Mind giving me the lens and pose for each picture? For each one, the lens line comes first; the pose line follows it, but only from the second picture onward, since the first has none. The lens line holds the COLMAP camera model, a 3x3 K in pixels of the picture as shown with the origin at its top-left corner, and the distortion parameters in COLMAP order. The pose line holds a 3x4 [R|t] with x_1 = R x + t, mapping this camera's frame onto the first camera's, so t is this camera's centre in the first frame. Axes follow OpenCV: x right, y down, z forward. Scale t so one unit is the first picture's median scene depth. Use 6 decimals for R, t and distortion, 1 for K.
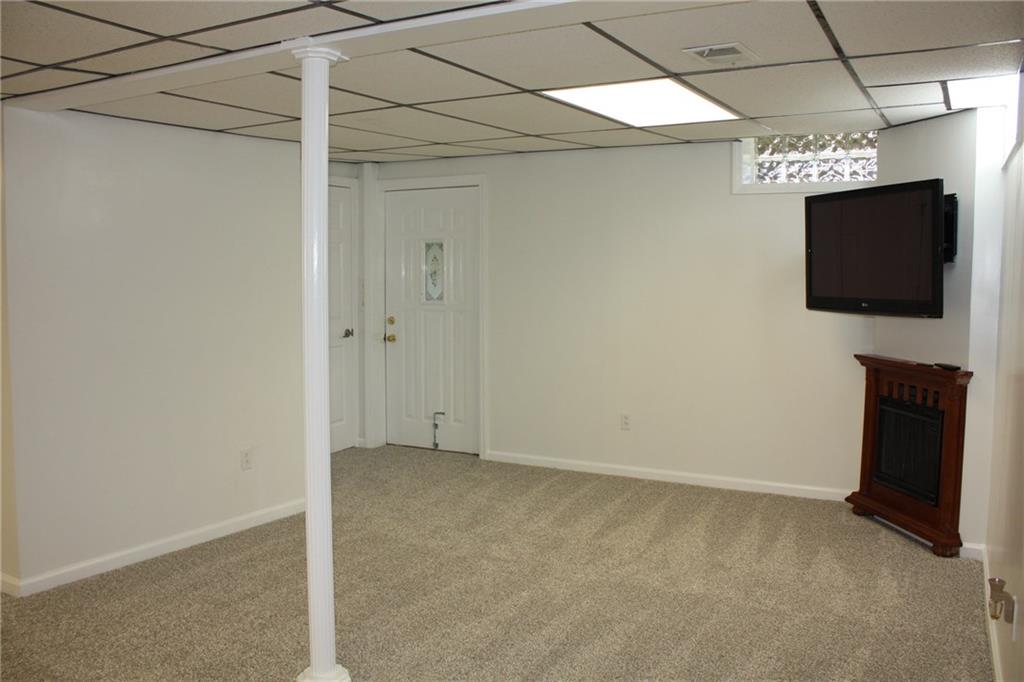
lens RADIAL K [[879.2, 0, 512.0], [0, 879.2, 341.0], [0, 0, 1]] dist [-0.158095, 0.149537]
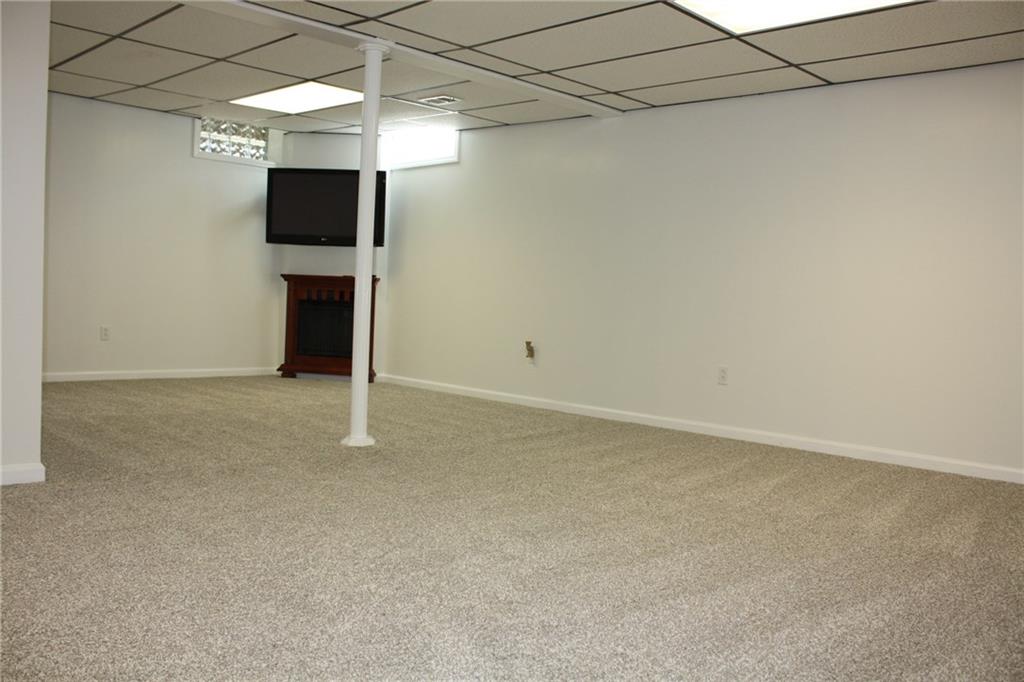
lens RADIAL K [[879.2, 0, 512.0], [0, 879.2, 341.0], [0, 0, 1]] dist [-0.158095, 0.149537]
pose [[0.264532, -0.034540, 0.963758, -1.003321], [0.038295, 0.998946, 0.025289, 0.112539], [-0.963616, 0.030217, 0.265576, 0.193186]]
